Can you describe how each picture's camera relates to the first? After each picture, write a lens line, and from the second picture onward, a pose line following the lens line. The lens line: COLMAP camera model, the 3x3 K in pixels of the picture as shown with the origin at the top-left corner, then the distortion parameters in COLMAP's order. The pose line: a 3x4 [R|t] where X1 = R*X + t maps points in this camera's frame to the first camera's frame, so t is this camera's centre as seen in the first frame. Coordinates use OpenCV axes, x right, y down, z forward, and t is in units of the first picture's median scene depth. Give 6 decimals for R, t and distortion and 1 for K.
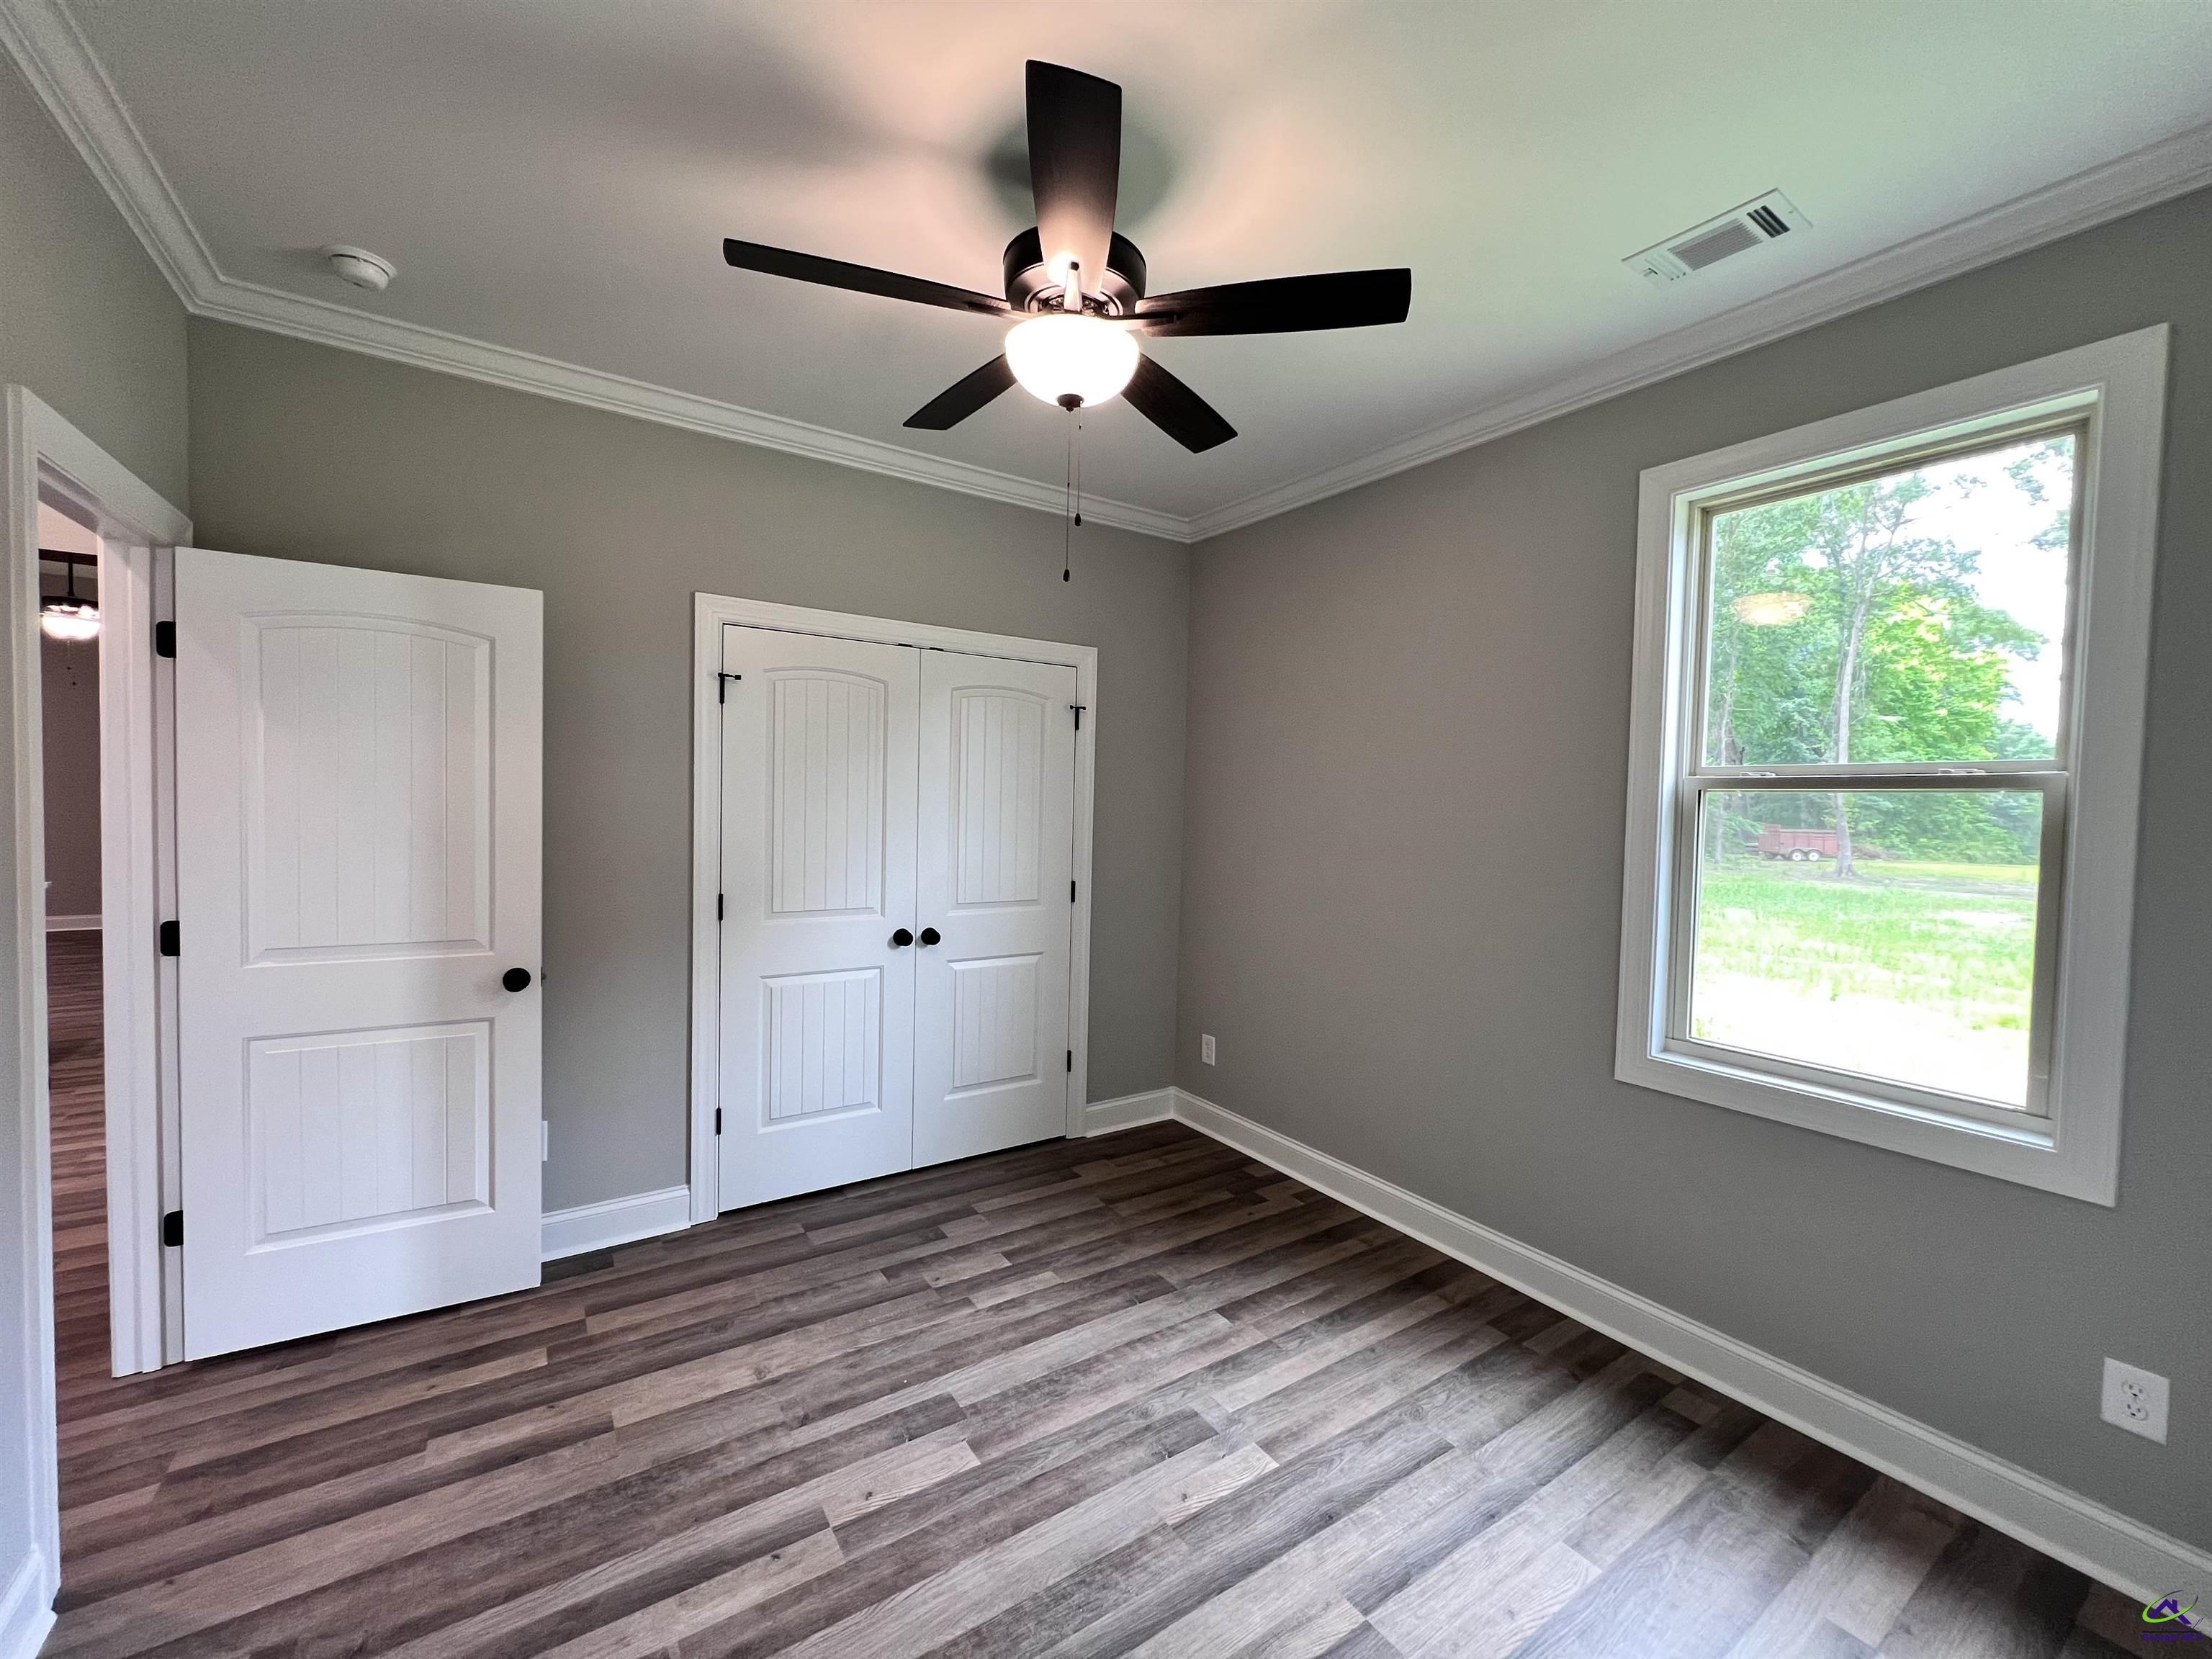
lens RADIAL K [[889.4, 0, 1088.7], [0, 889.4, 804.1], [0, 0, 1]] dist [-0.003669, 0.001641]
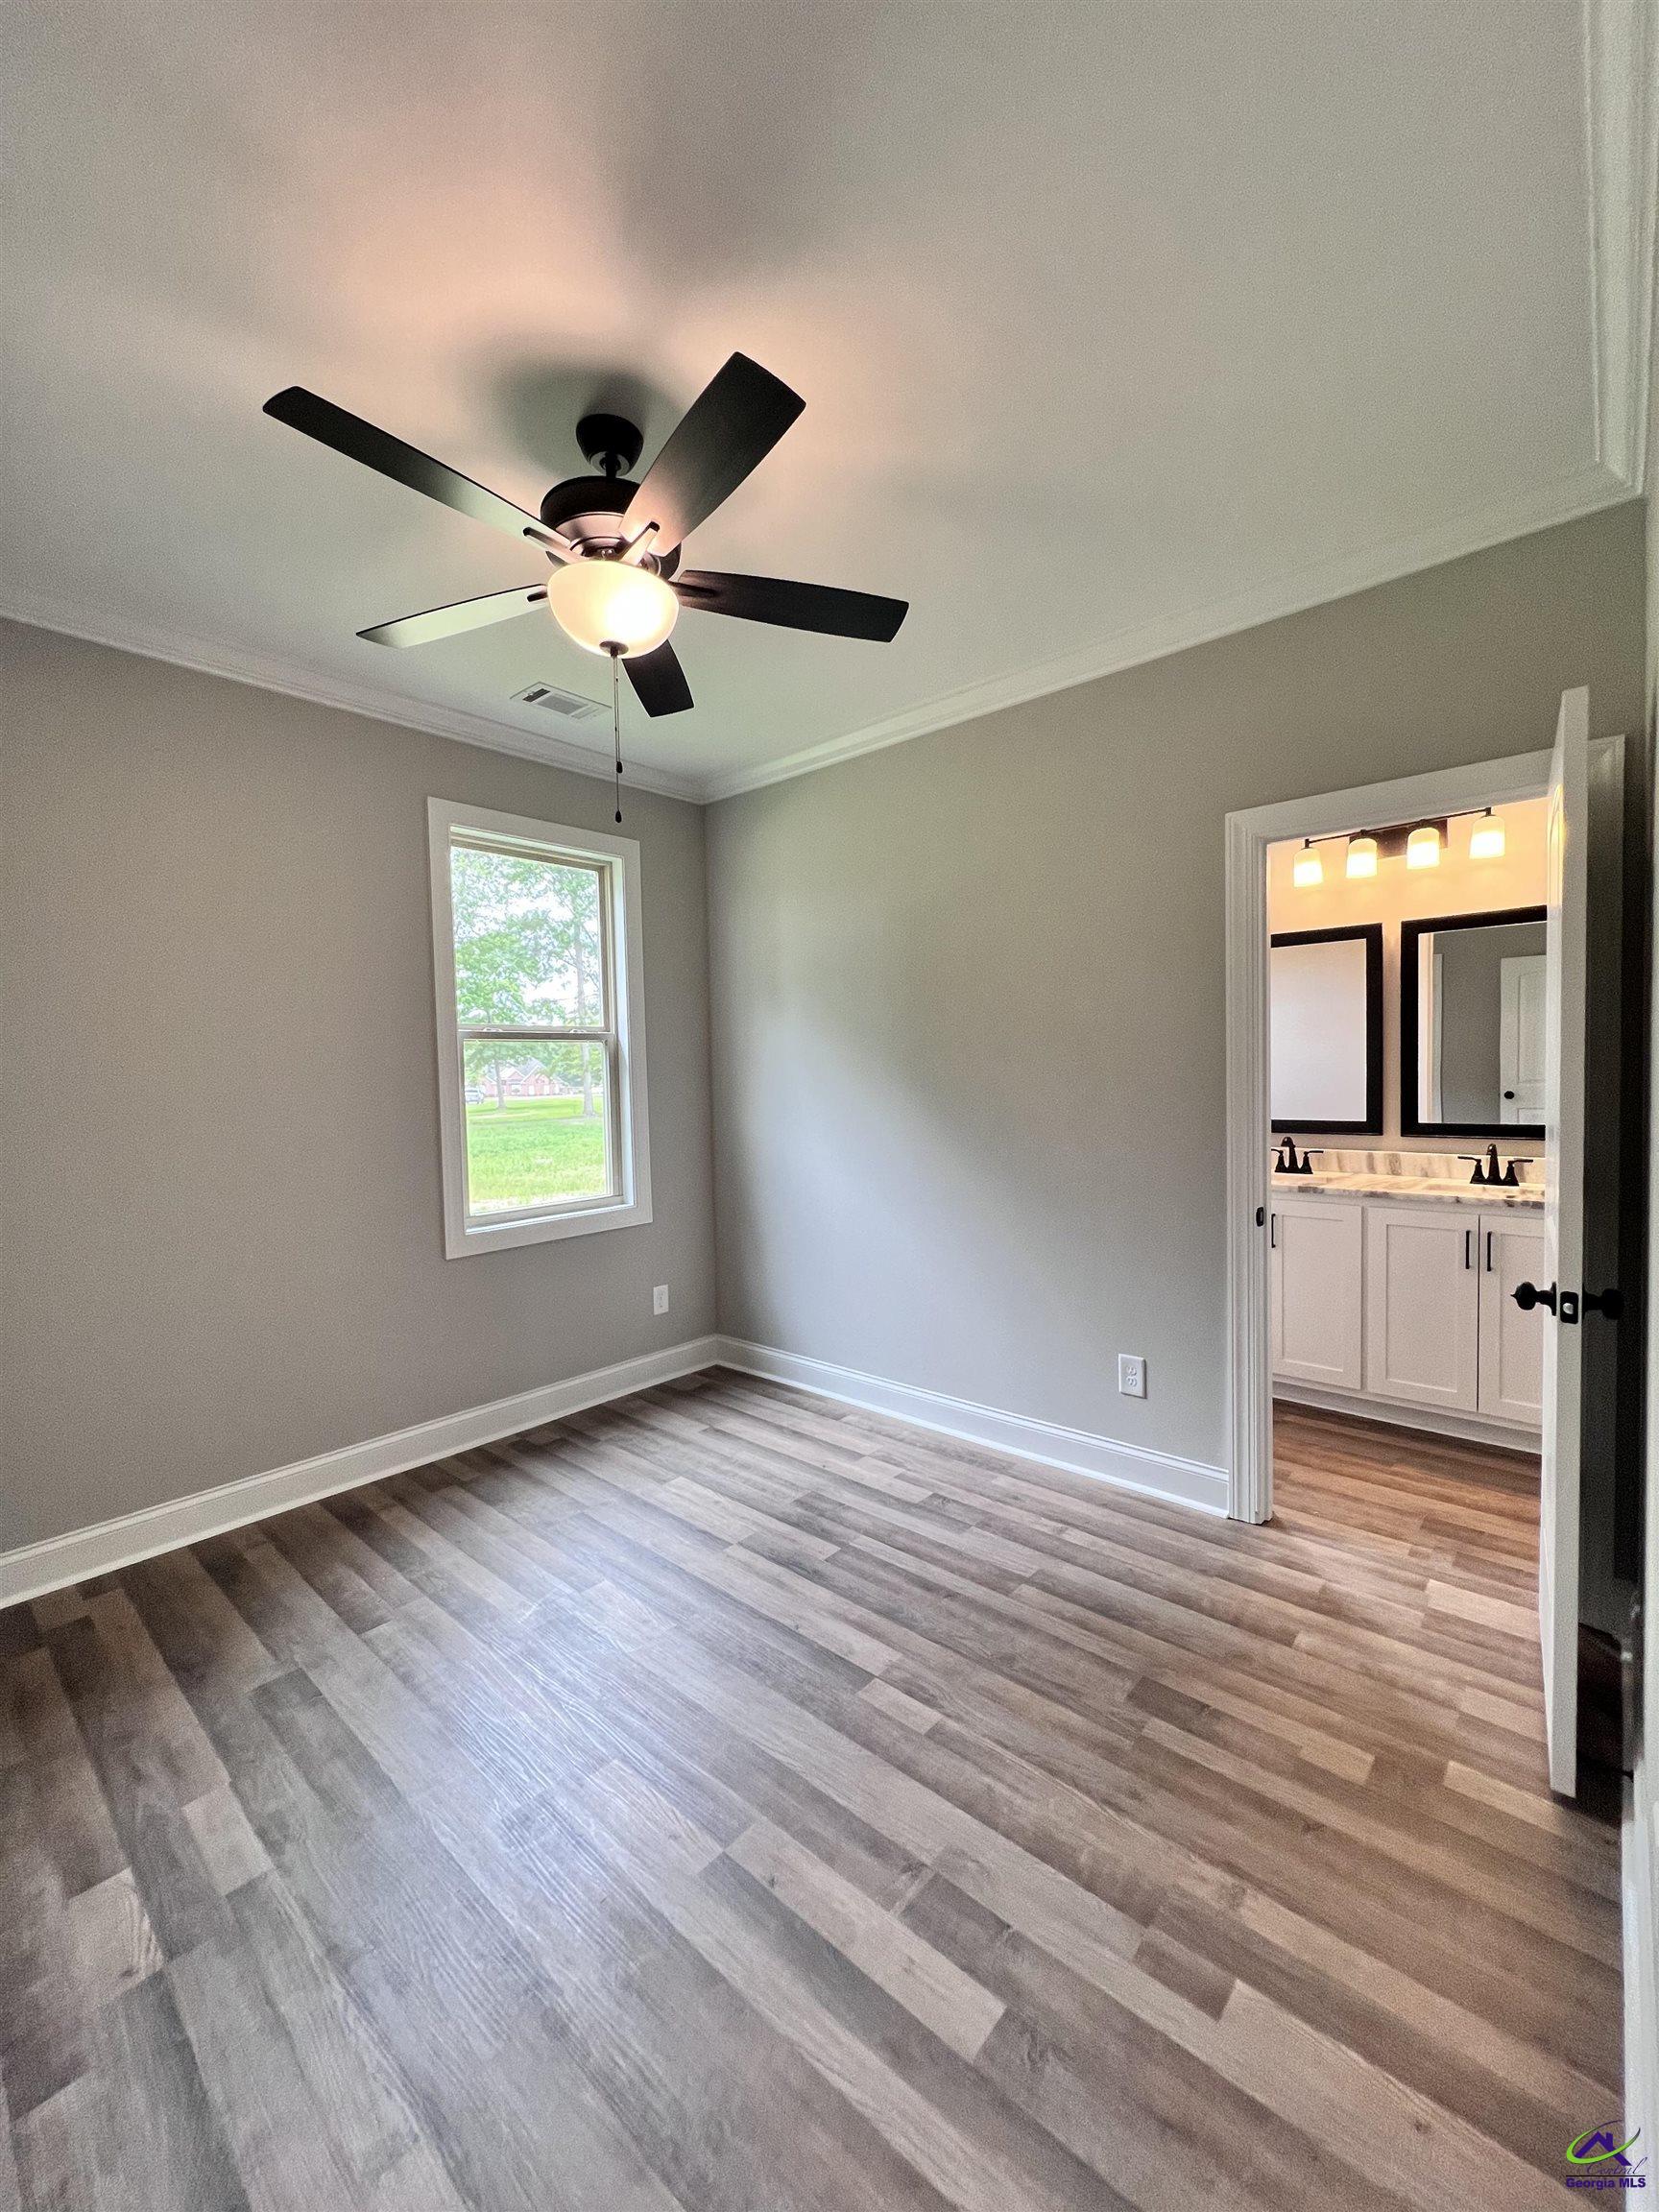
lens RADIAL K [[889.4, 0, 841.1], [0, 889.4, 1093.4], [0, 0, 1]] dist [-0.003669, 0.001641]
pose [[-0.270680, -0.036066, 0.961994, -0.822862], [0.026975, 0.998621, 0.045029, 0.019374], [-0.962291, 0.038138, -0.269334, 0.789409]]
